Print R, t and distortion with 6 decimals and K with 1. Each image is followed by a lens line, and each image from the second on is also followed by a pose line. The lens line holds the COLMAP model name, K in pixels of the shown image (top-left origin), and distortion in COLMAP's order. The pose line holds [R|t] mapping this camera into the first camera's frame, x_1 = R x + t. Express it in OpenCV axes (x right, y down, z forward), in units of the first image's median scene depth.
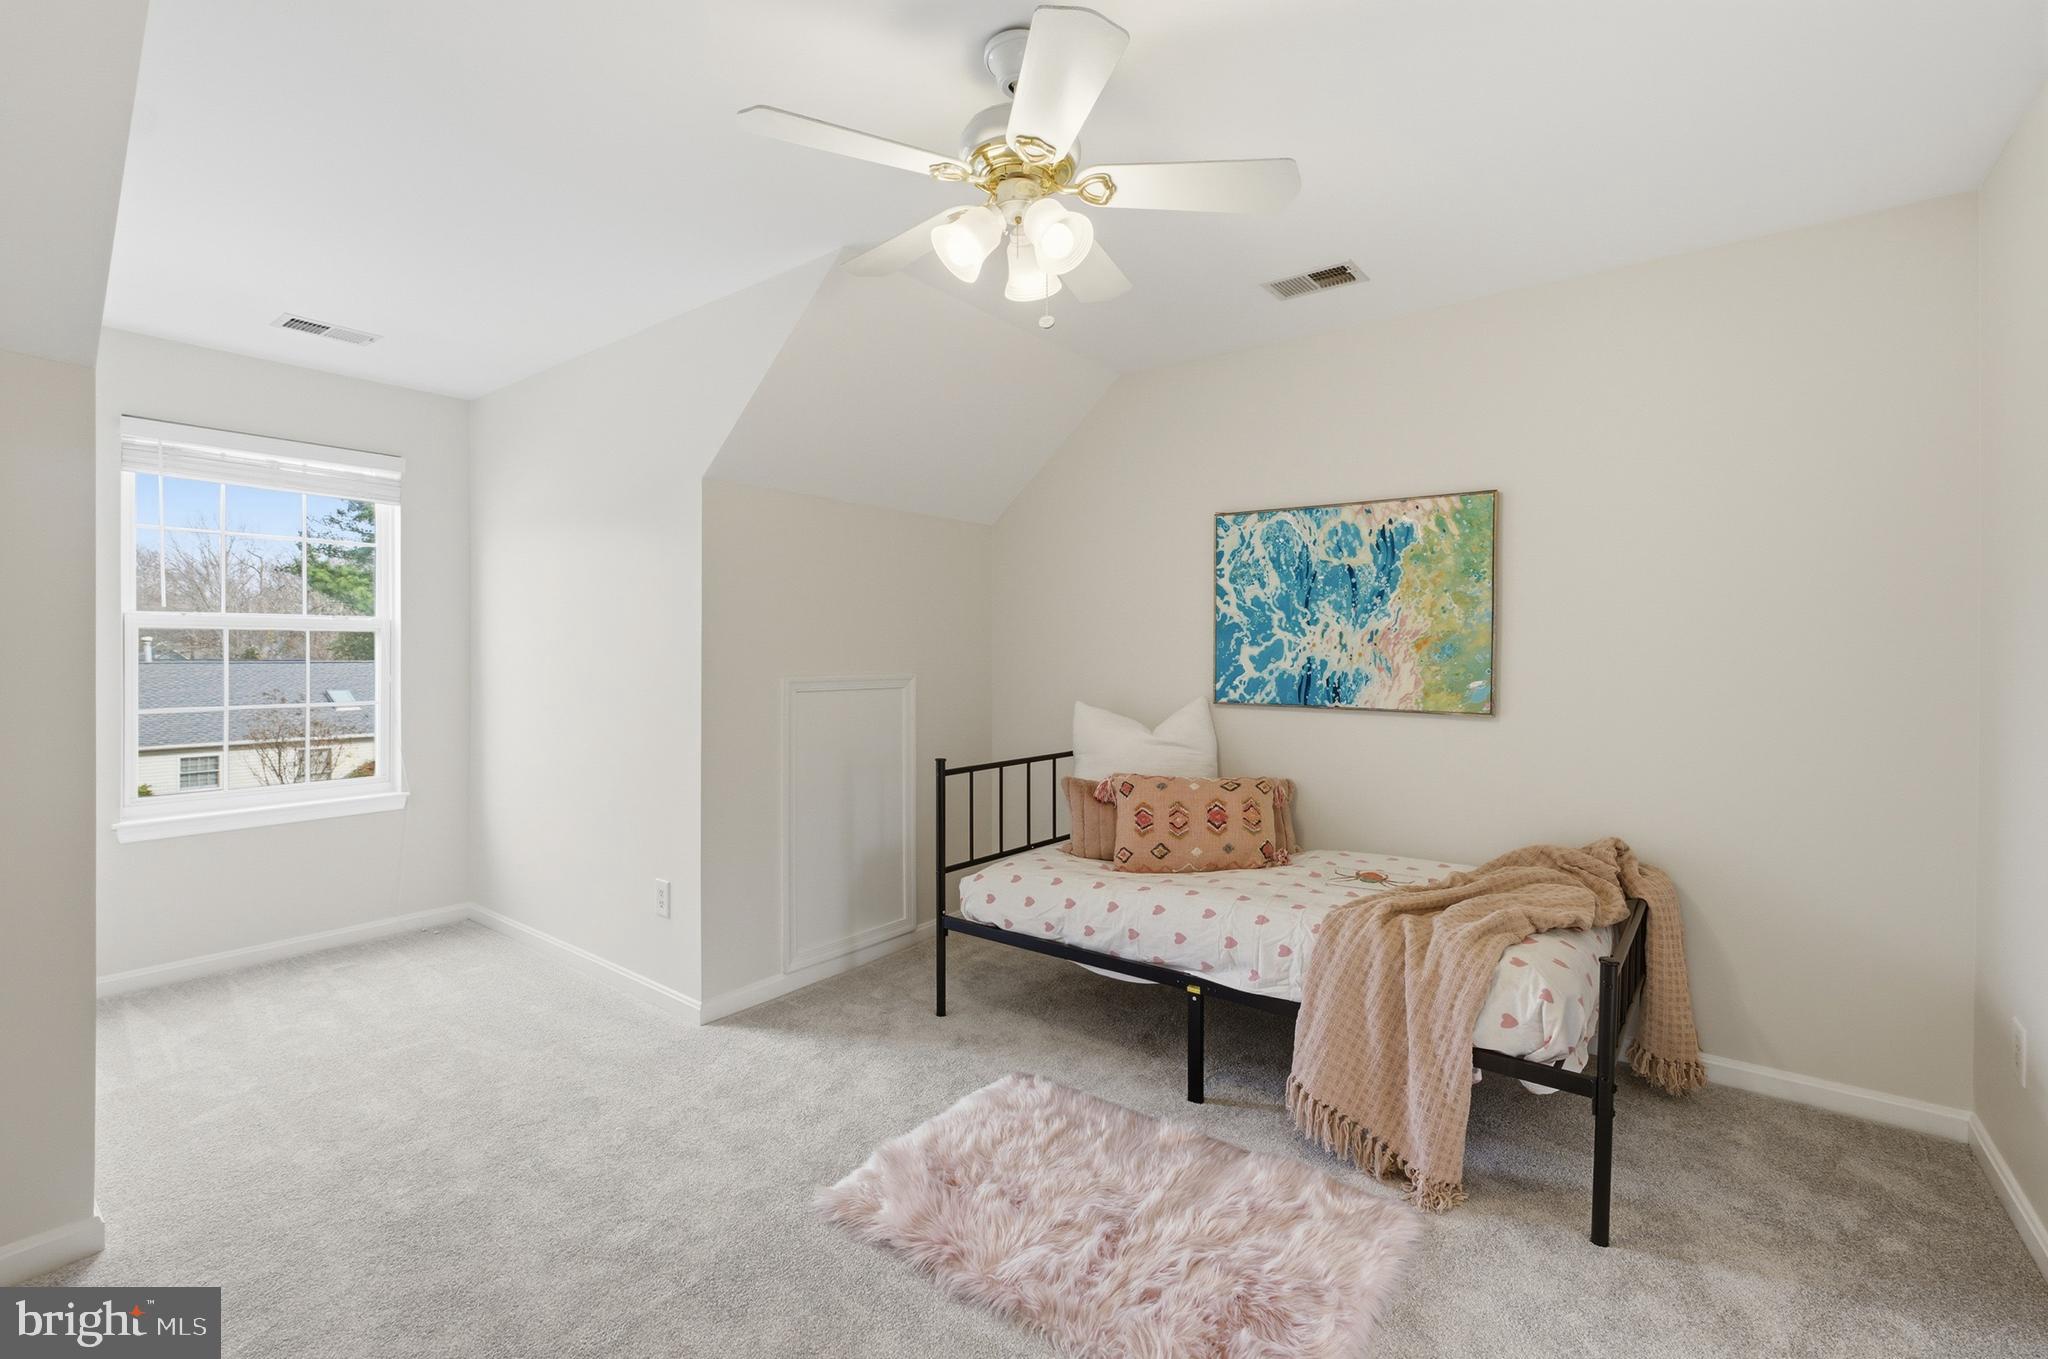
lens RADIAL K [[892.1, 0, 1023.5], [0, 892.1, 647.9], [0, 0, 1]] dist [-0.001744, 0.000332]
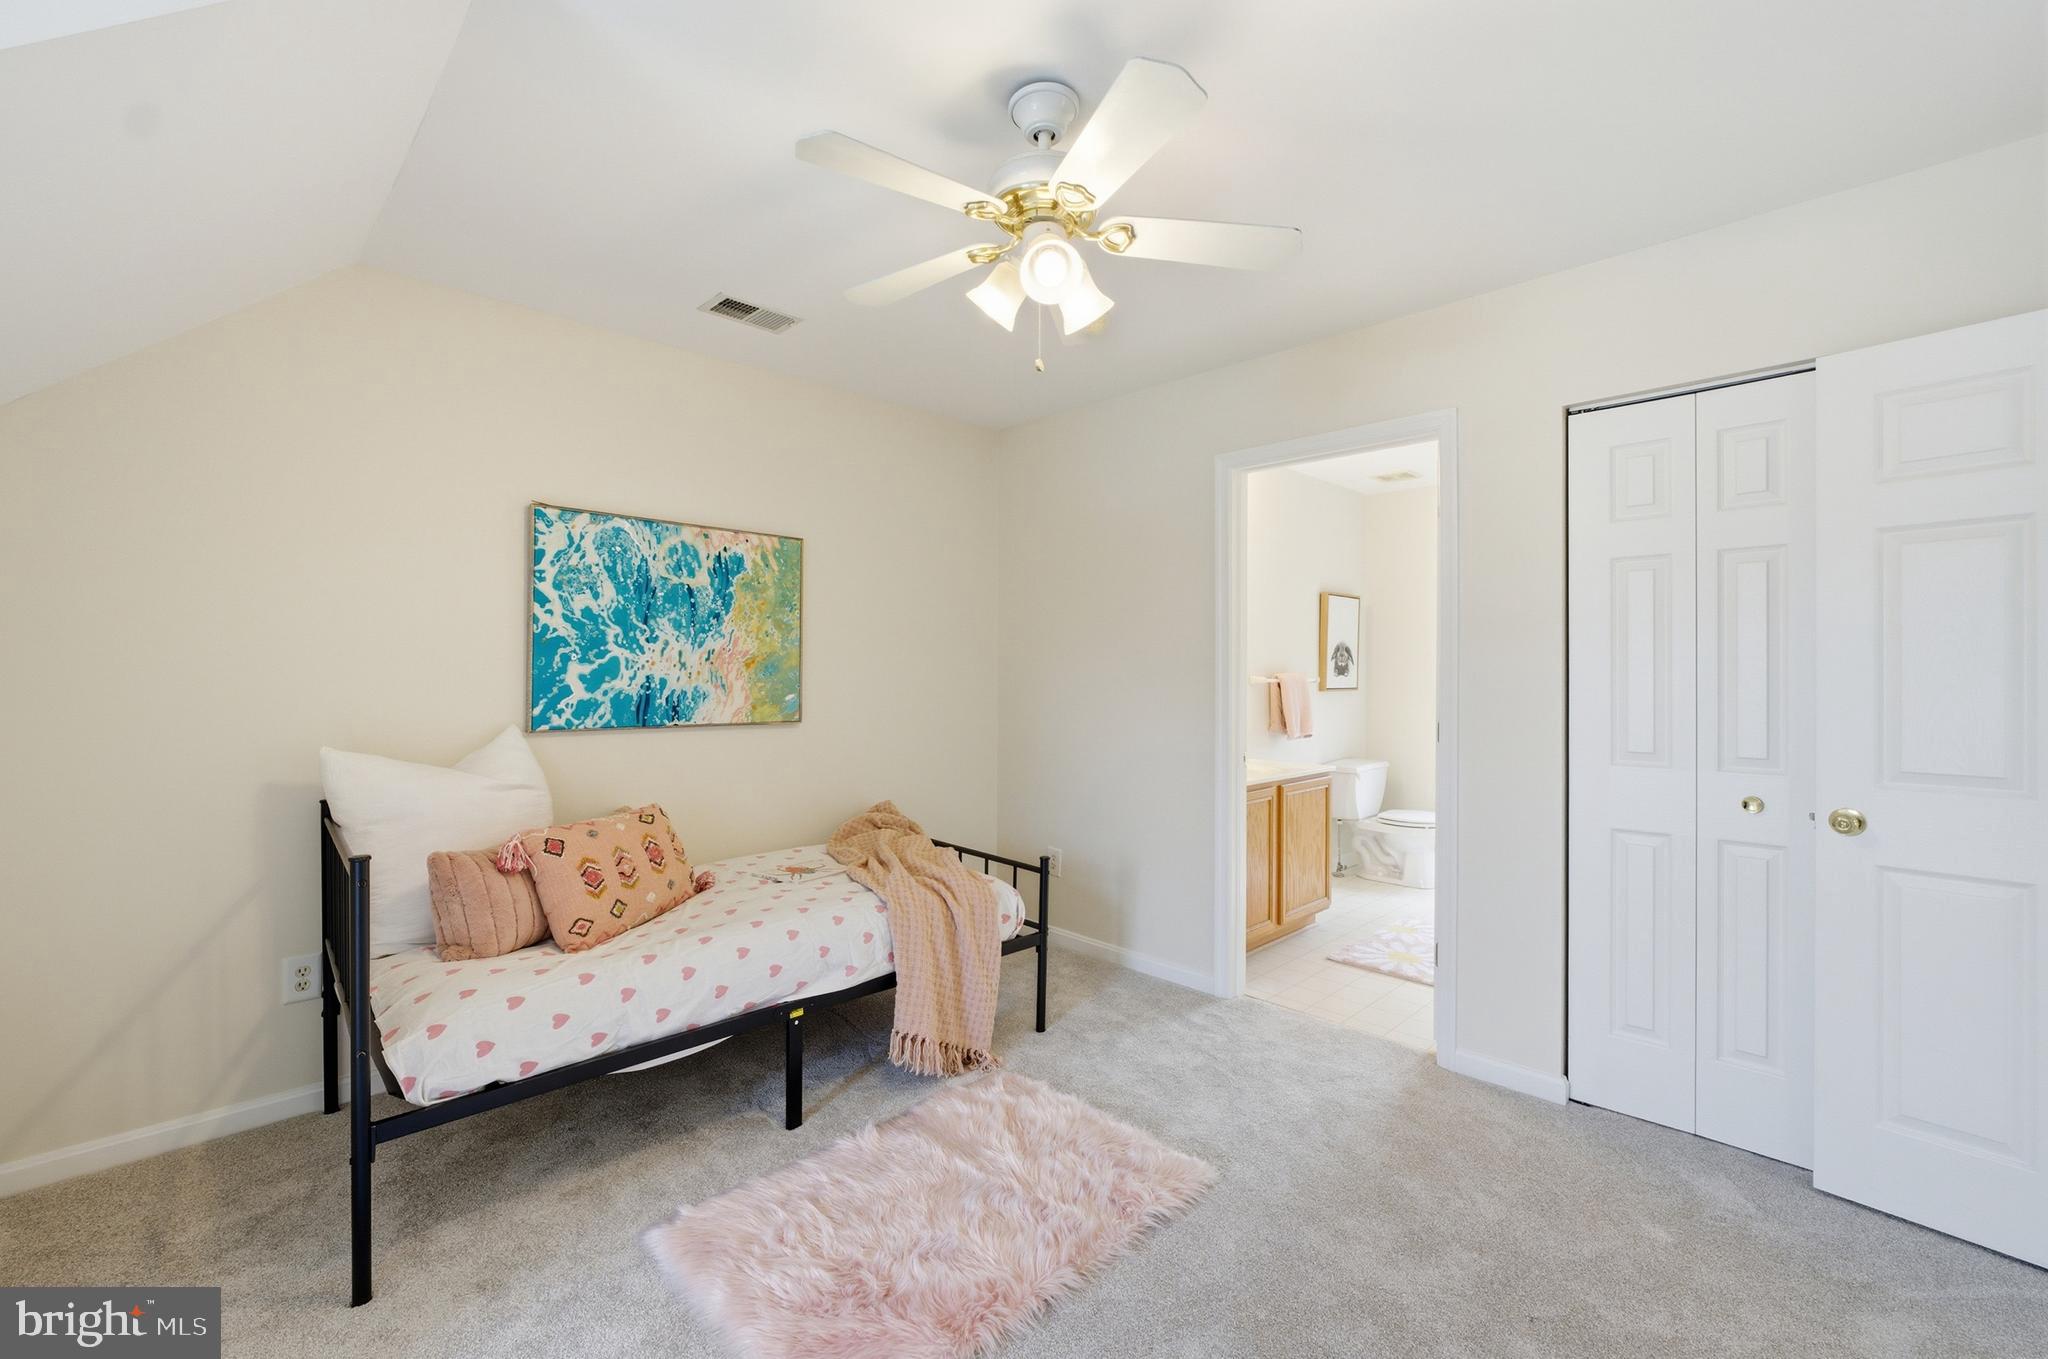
lens RADIAL K [[875.9, 0, 1013.2], [0, 875.9, 667.5], [0, 0, 1]] dist [-0.004745, 0.001045]
pose [[0.152676, 0.001736, 0.988275, -0.554180], [-0.005523, 0.999984, -0.000904, 0.000325], [-0.988261, -0.005320, 0.152684, 0.470098]]
